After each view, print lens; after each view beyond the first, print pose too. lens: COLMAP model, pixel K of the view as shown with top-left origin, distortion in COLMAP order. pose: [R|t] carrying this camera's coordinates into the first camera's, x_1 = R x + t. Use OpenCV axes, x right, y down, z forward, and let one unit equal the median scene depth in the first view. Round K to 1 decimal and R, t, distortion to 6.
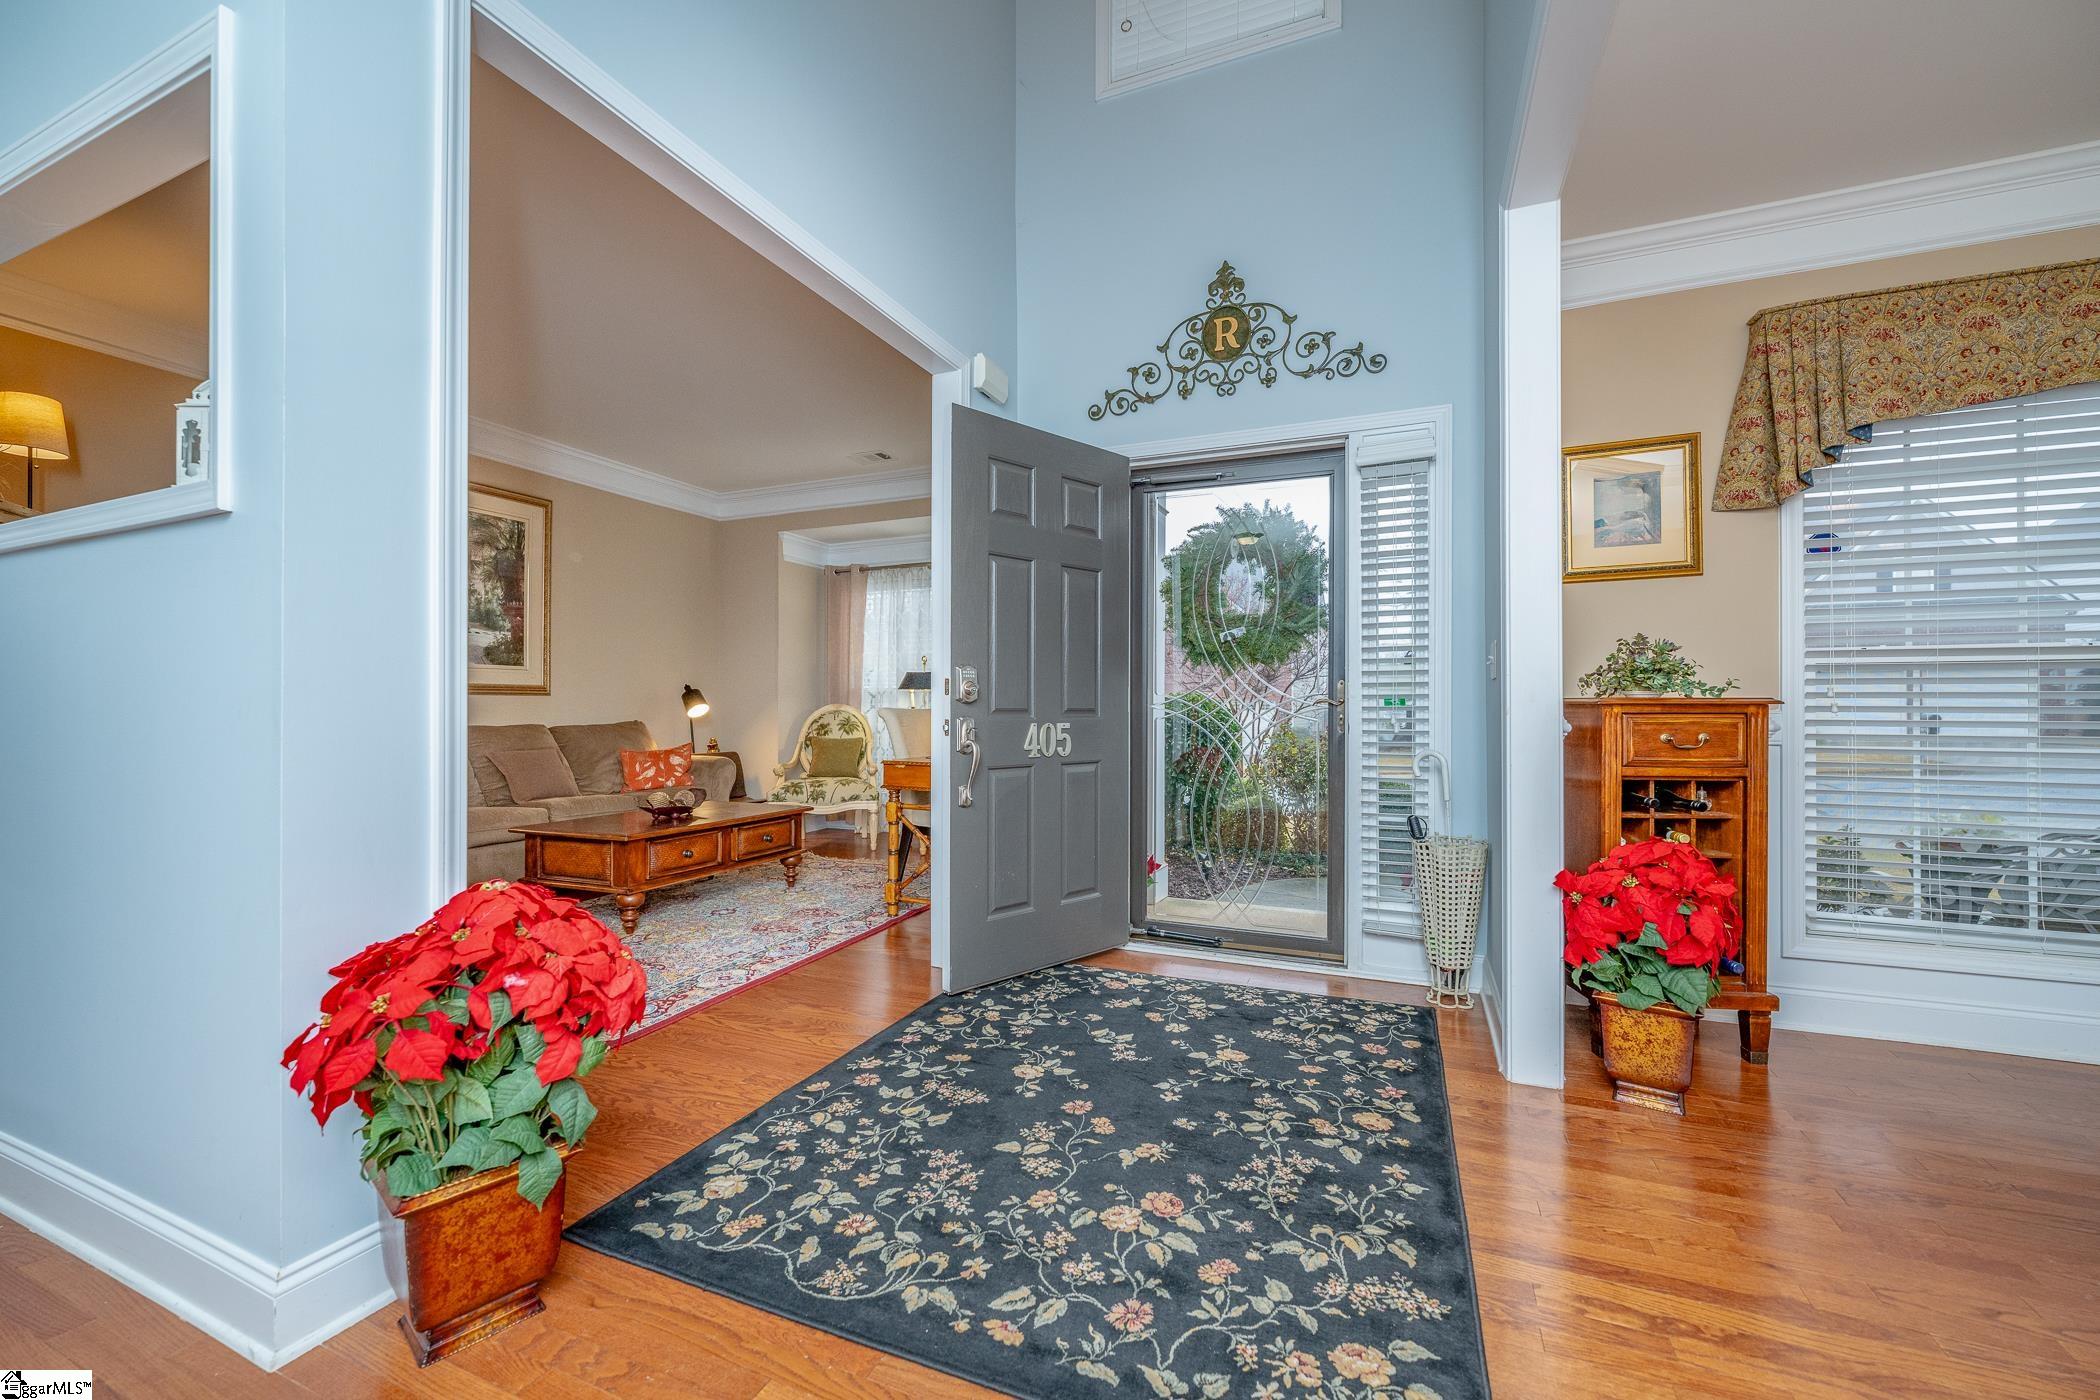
lens RADIAL K [[851.6, 0, 1044.0], [0, 851.6, 704.6], [0, 0, 1]] dist [0.001053, 0.000429]
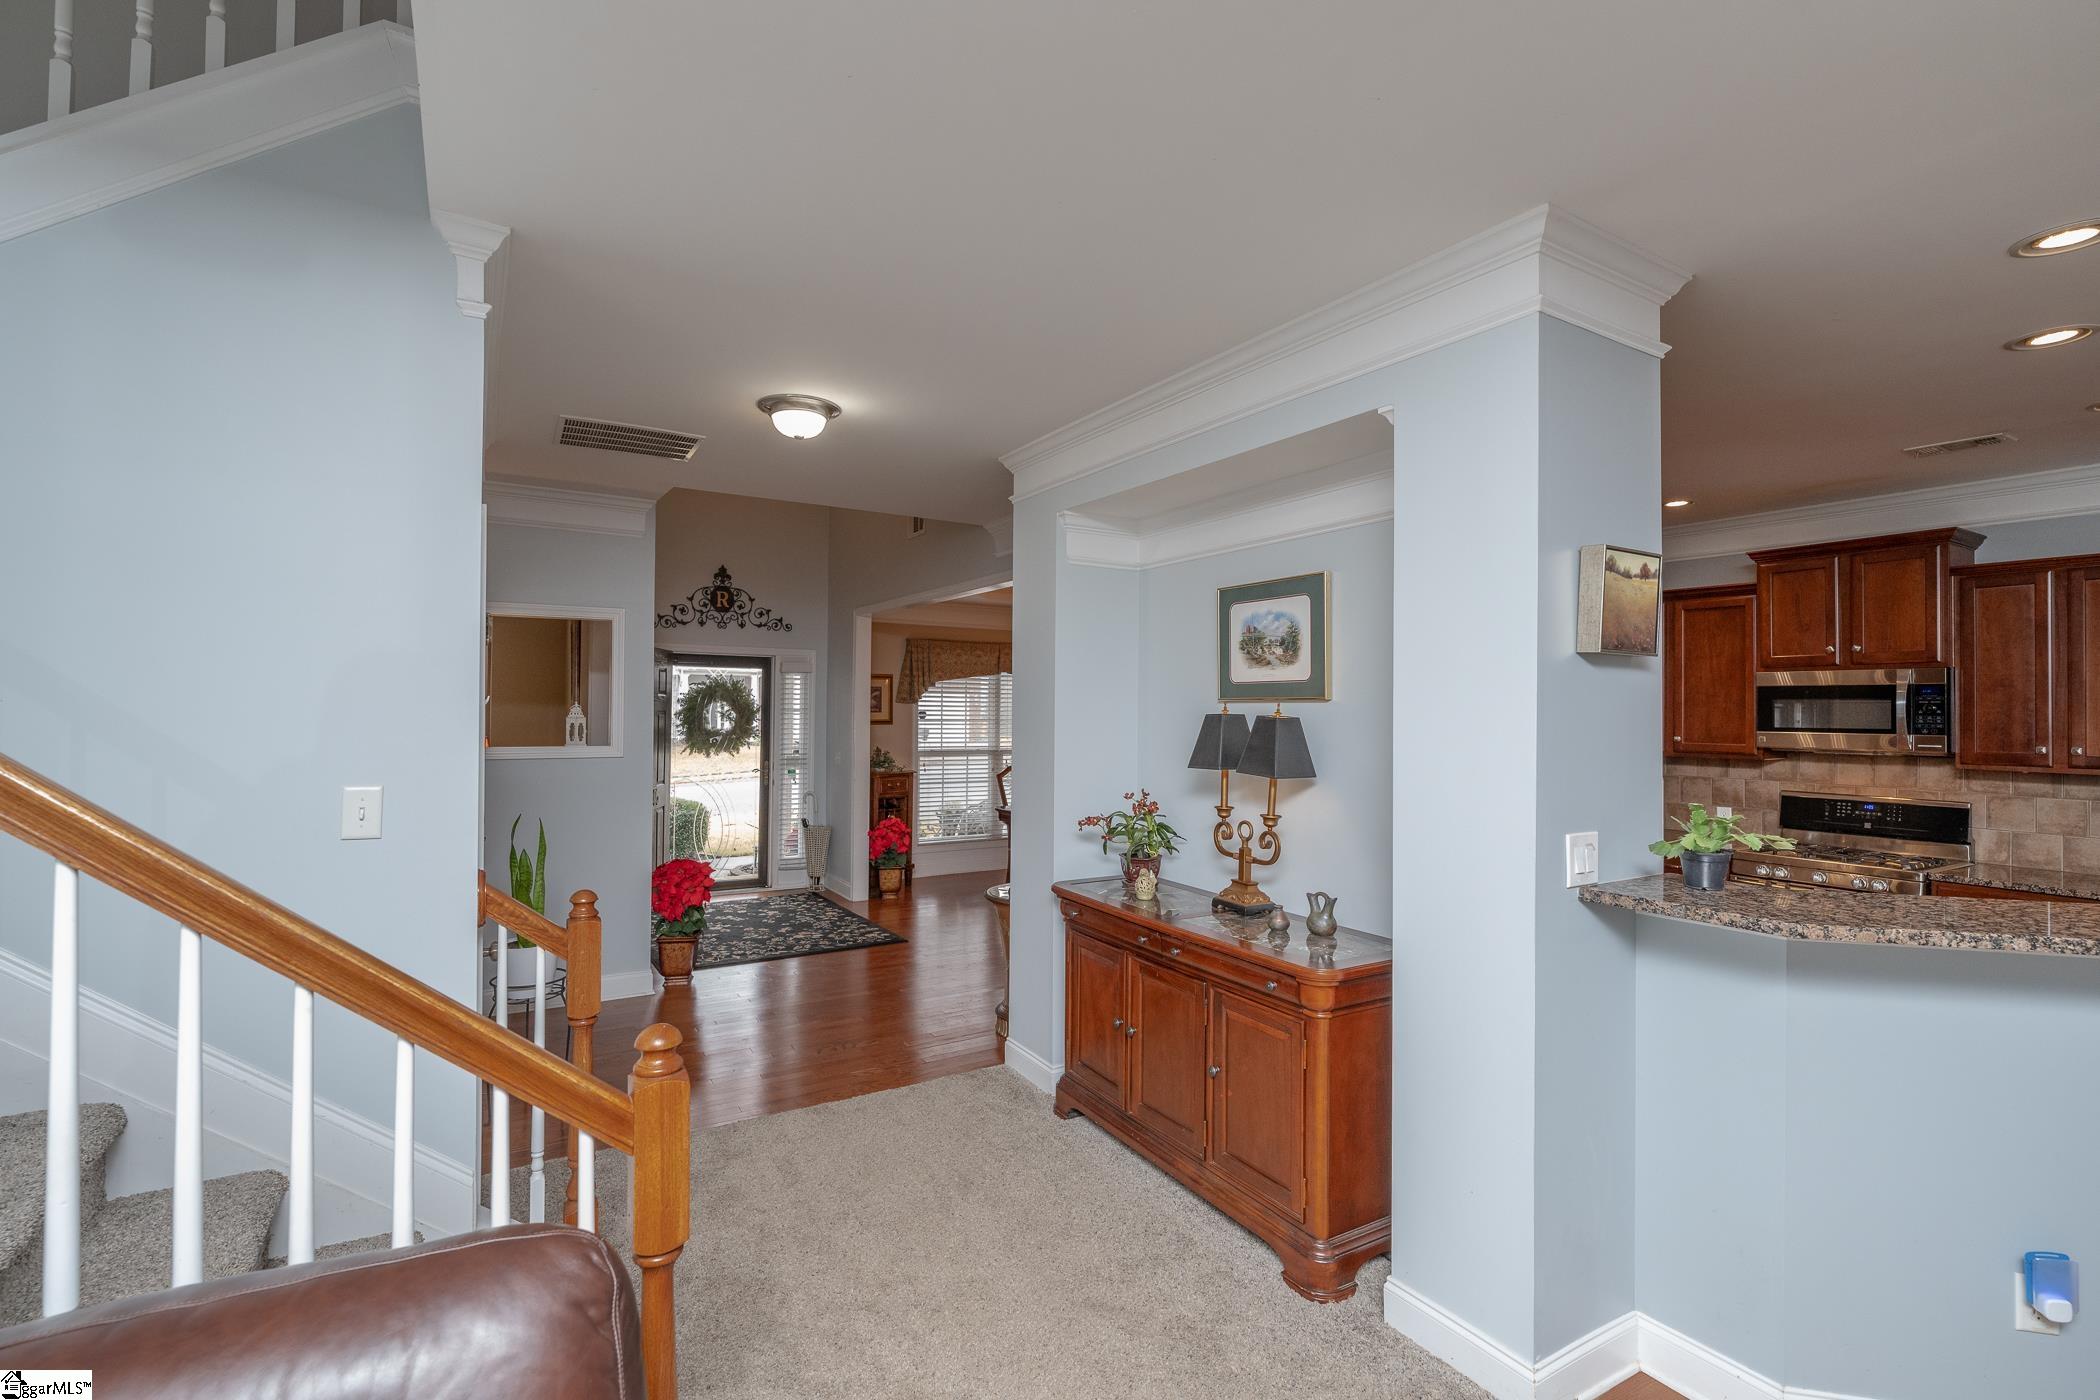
lens RADIAL K [[942.7, 0, 1041.3], [0, 942.7, 700.2], [0, 0, 1]] dist [-0.015790, 0.002286]
pose [[0.585041, 0.011433, 0.810923, -1.353059], [-0.014860, 0.999884, -0.003376, -0.208183], [-0.810868, -0.010075, 0.585143, -1.130982]]
